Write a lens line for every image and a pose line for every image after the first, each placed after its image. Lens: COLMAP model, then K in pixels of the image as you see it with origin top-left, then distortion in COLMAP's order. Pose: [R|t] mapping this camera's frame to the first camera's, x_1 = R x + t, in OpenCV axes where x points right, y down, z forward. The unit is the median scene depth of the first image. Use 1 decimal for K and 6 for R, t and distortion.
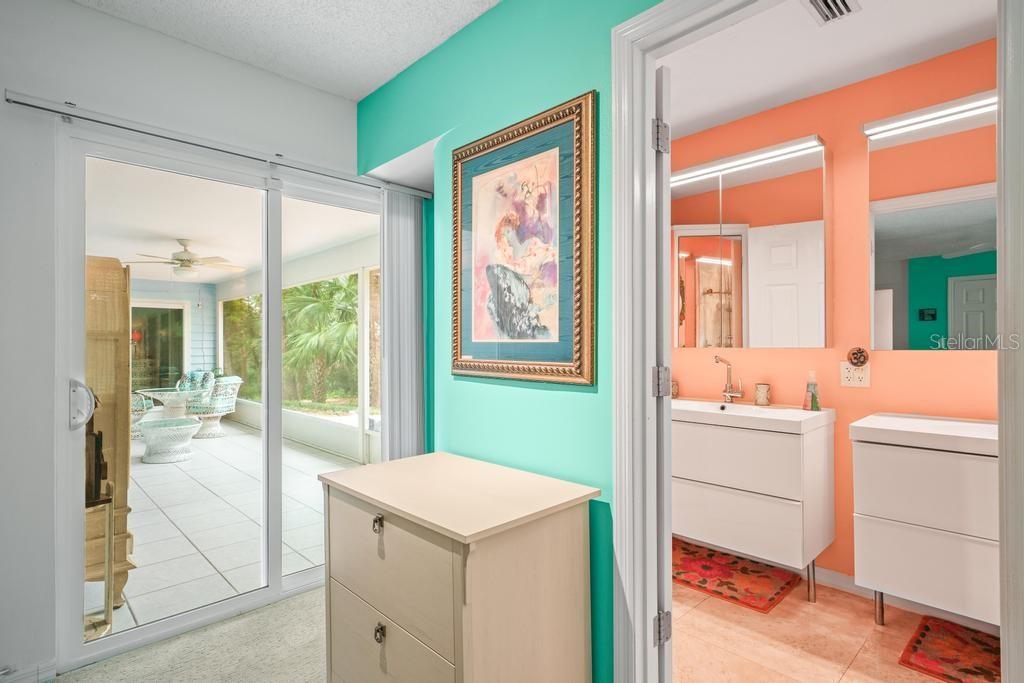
lens RADIAL K [[526.5, 0, 510.5], [0, 526.5, 344.1], [0, 0, 1]] dist [0.024925, 0.000192]
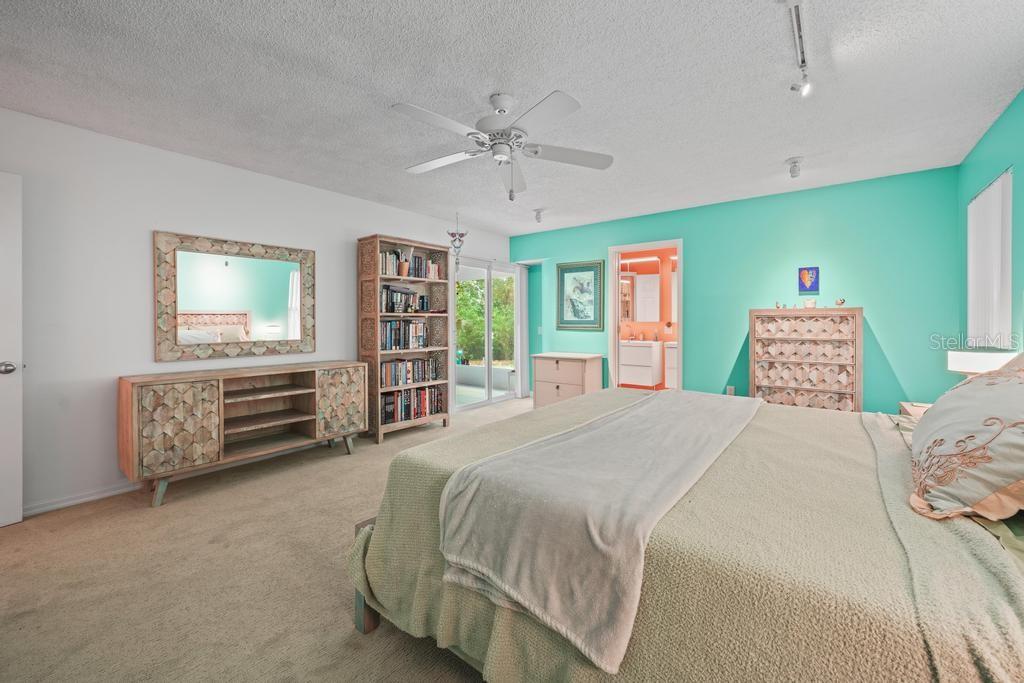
lens RADIAL K [[408.1, 0, 516.9], [0, 408.1, 325.6], [0, 0, 1]] dist [-0.003457, -0.000112]
pose [[0.989249, -0.002394, 0.146220, -0.834120], [0.000643, 0.999928, 0.012020, 0.001427], [-0.146239, -0.011796, 0.989179, -1.759471]]
